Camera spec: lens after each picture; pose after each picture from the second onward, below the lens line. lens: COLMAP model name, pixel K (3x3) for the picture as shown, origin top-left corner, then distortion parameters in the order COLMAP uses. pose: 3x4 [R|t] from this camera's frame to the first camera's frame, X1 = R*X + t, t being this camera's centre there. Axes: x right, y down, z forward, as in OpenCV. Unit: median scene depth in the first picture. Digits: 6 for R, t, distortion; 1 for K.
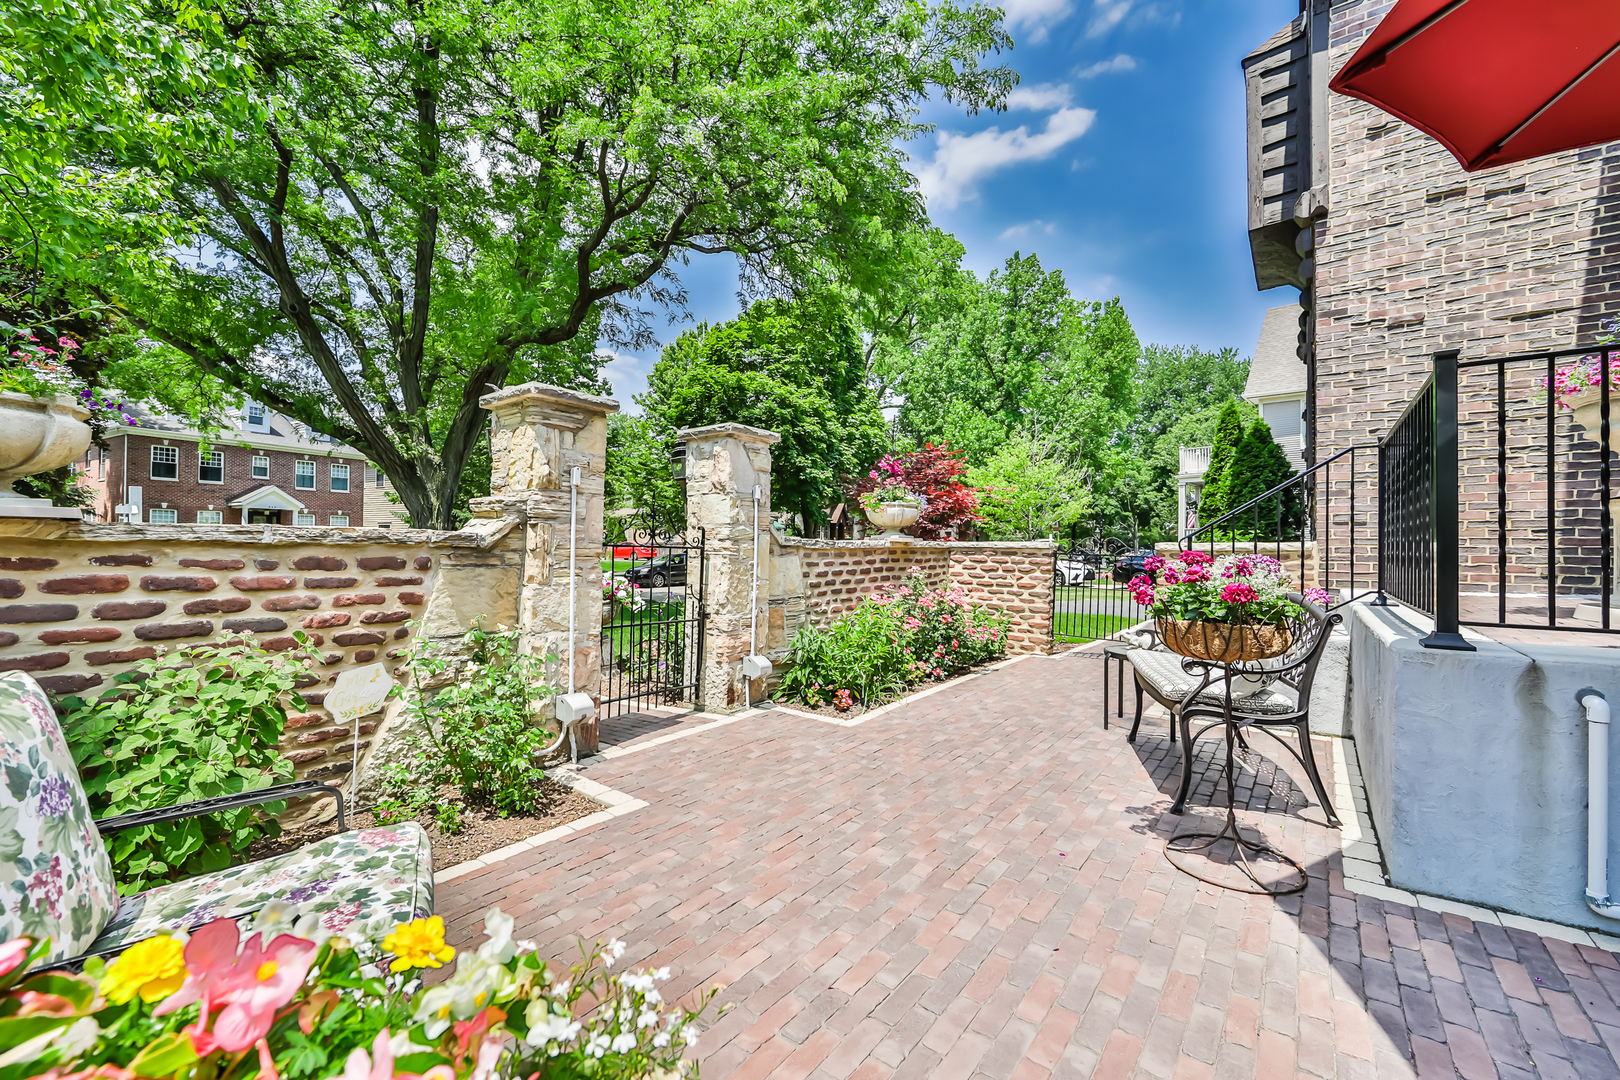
lens RADIAL K [[637.5, 0, 798.5], [0, 637.5, 540.4], [0, 0, 1]] dist [-0.016995, 0.003316]
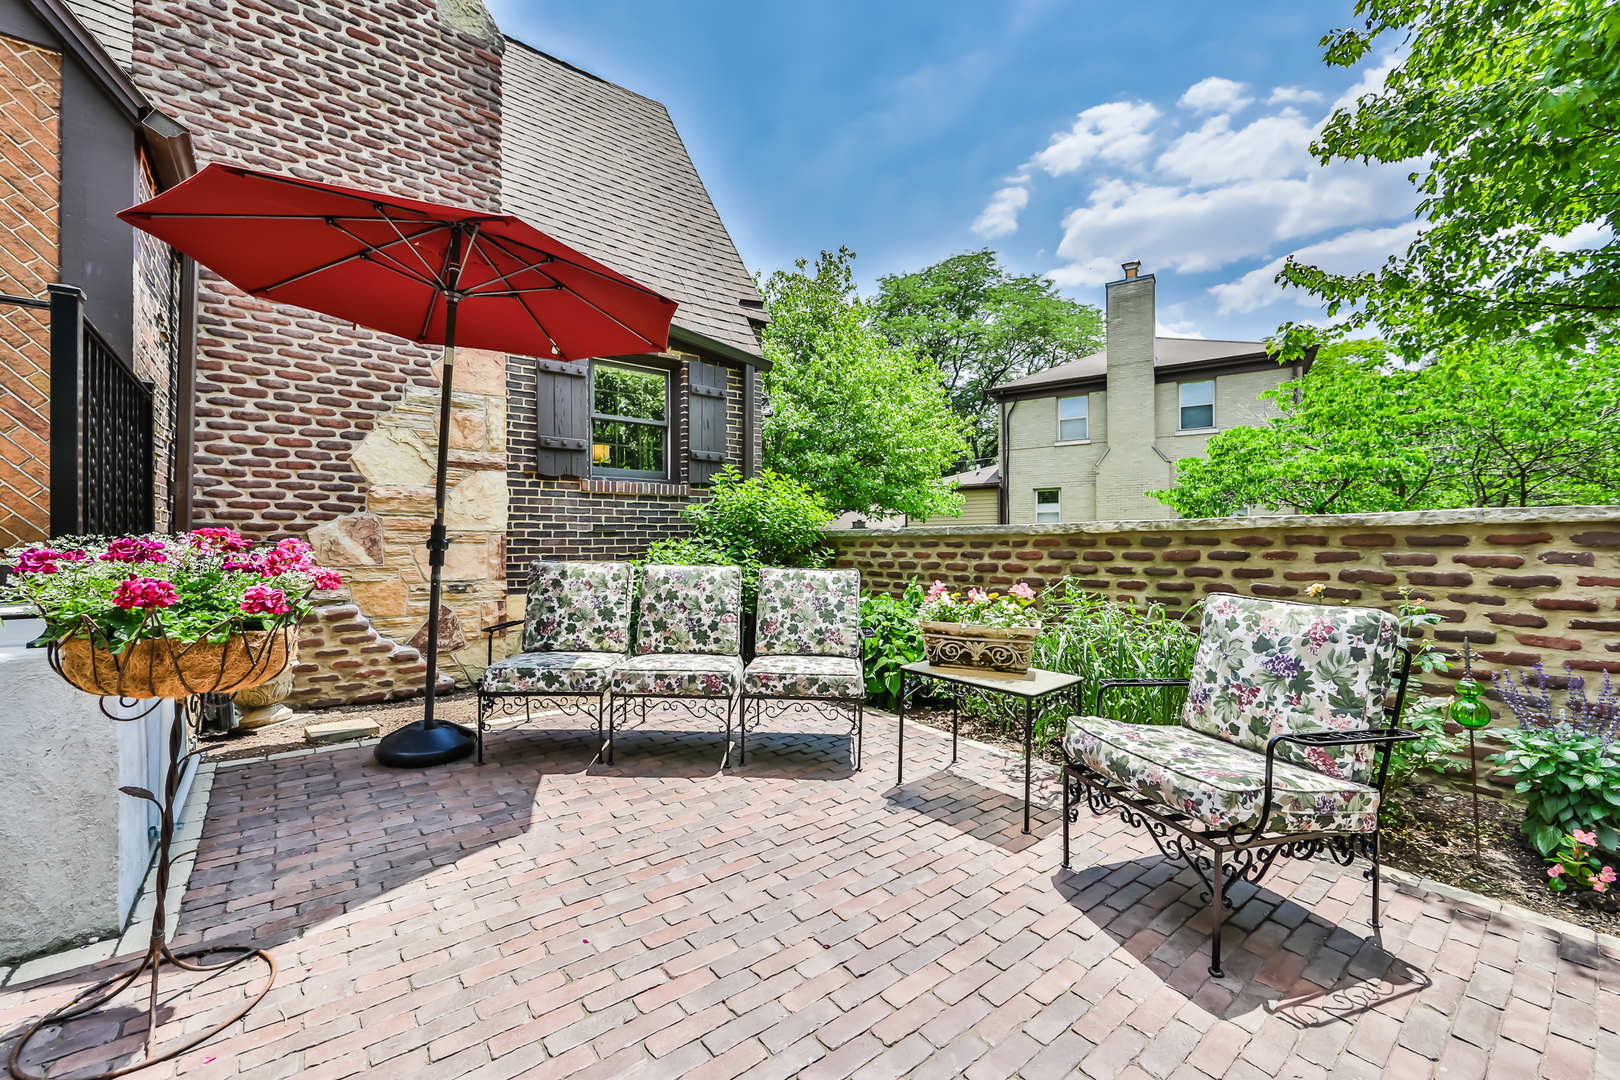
lens RADIAL K [[637.5, 0, 798.5], [0, 637.5, 540.4], [0, 0, 1]] dist [-0.016995, 0.003316]
pose [[-0.973565, -0.004952, 0.228356, -0.049187], [-0.007033, 0.999941, -0.008301, 0.014482], [-0.228302, -0.009688, -0.973542, 0.723088]]
